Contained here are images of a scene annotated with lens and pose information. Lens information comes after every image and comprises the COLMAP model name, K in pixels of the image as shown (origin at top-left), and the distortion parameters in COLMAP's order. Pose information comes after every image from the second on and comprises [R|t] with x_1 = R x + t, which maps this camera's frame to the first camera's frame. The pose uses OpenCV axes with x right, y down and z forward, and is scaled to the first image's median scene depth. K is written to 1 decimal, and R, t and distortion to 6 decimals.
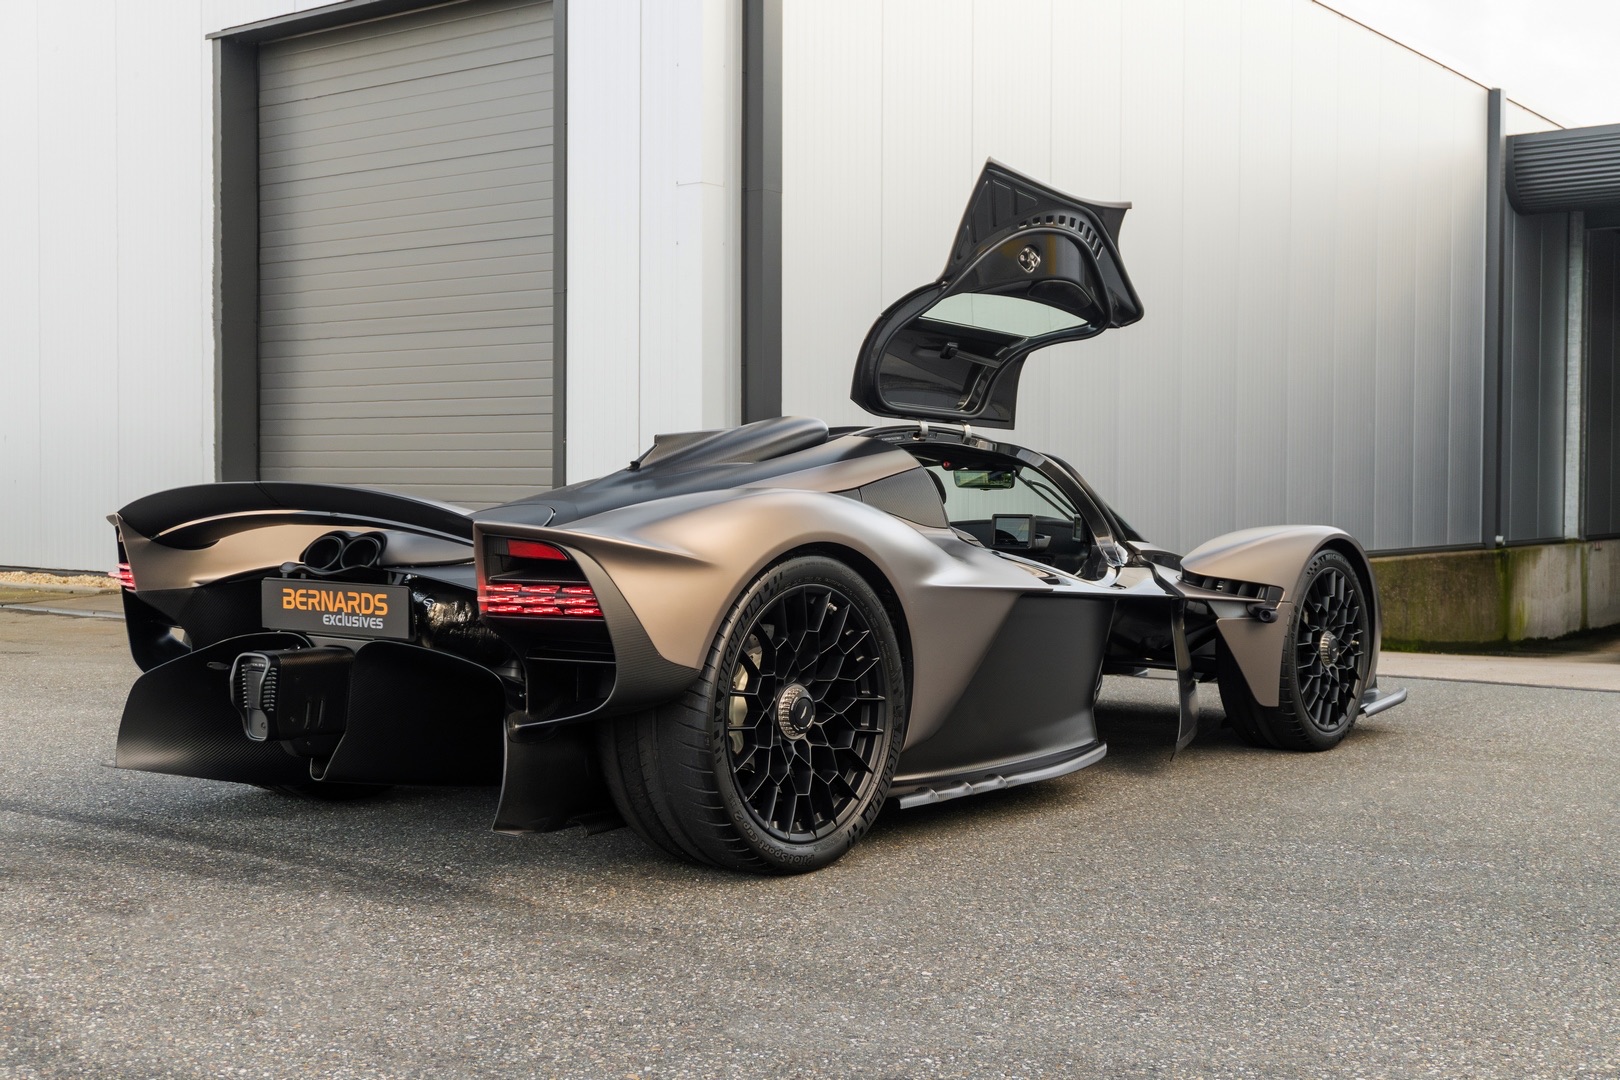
lens RADIAL K [[1918.9, 0, 810.0], [0, 1918.9, 540.0], [0, 0, 1]] dist [-0.007491, 0.033350]
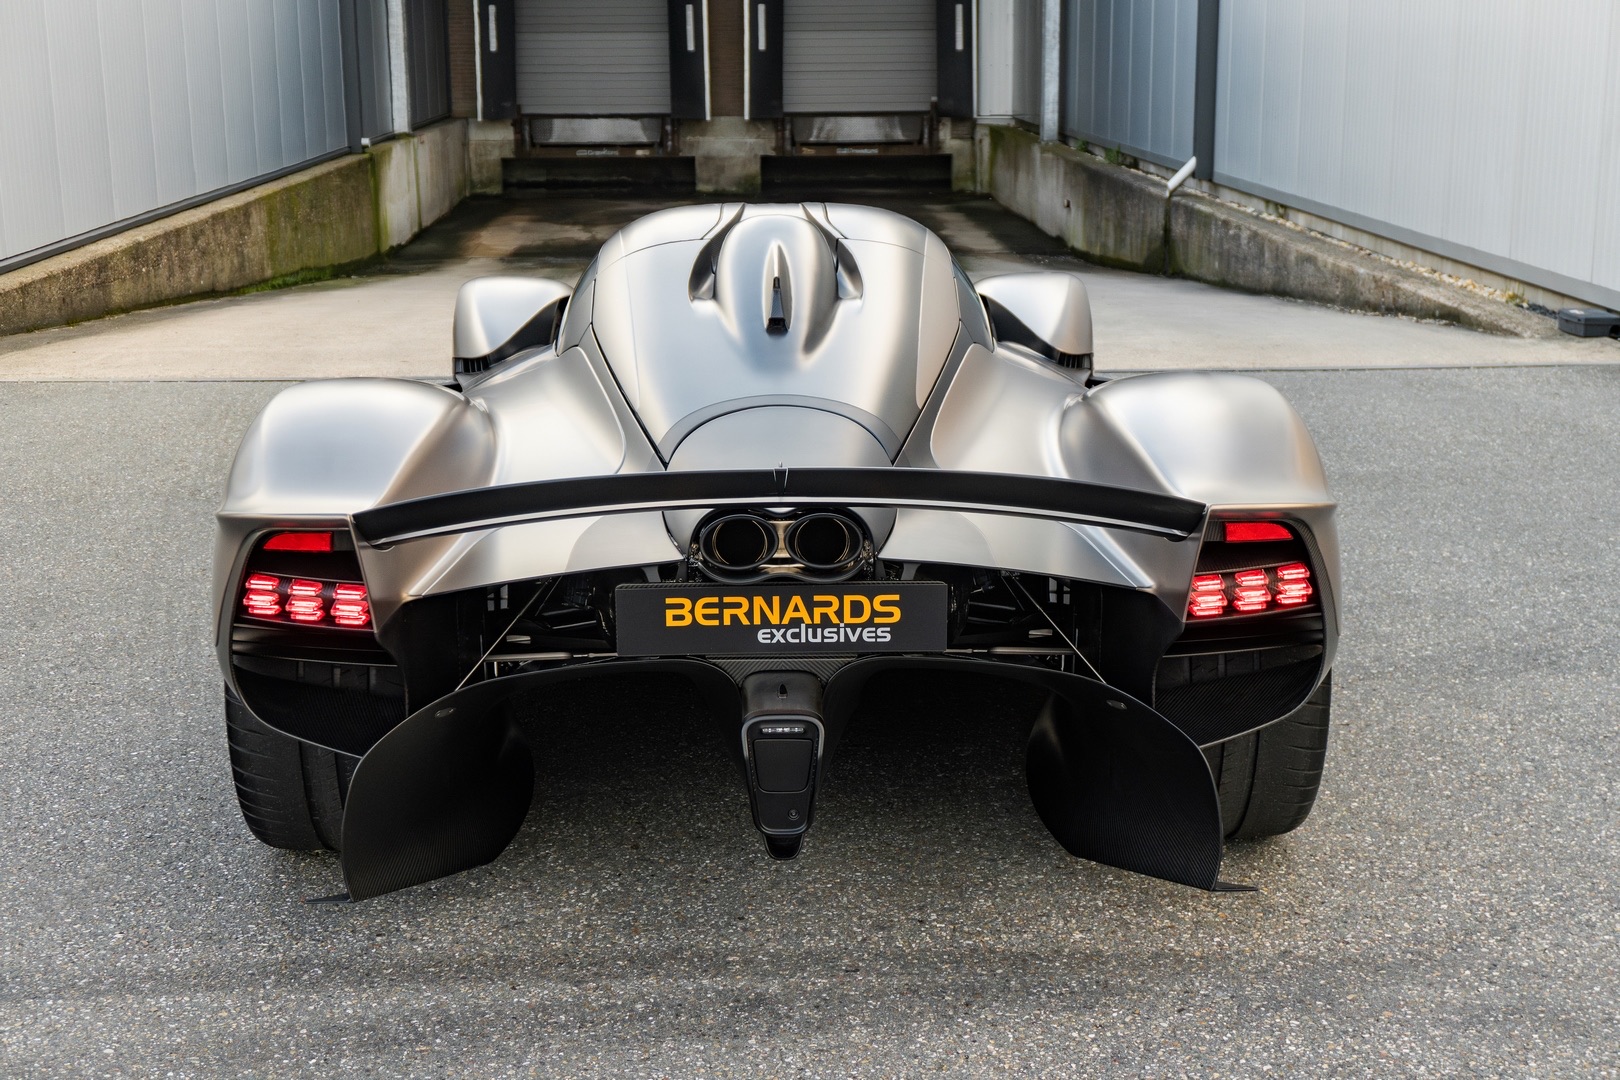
lens RADIAL K [[2099.5, 0, 810.0], [0, 2099.5, 540.0], [0, 0, 1]] dist [-0.010900, 0.016359]
pose [[0.765160, -0.161323, 0.623302, -0.704868], [0.025960, 0.975043, 0.220492, -0.159023], [-0.643316, -0.152531, 0.750252, 0.422578]]
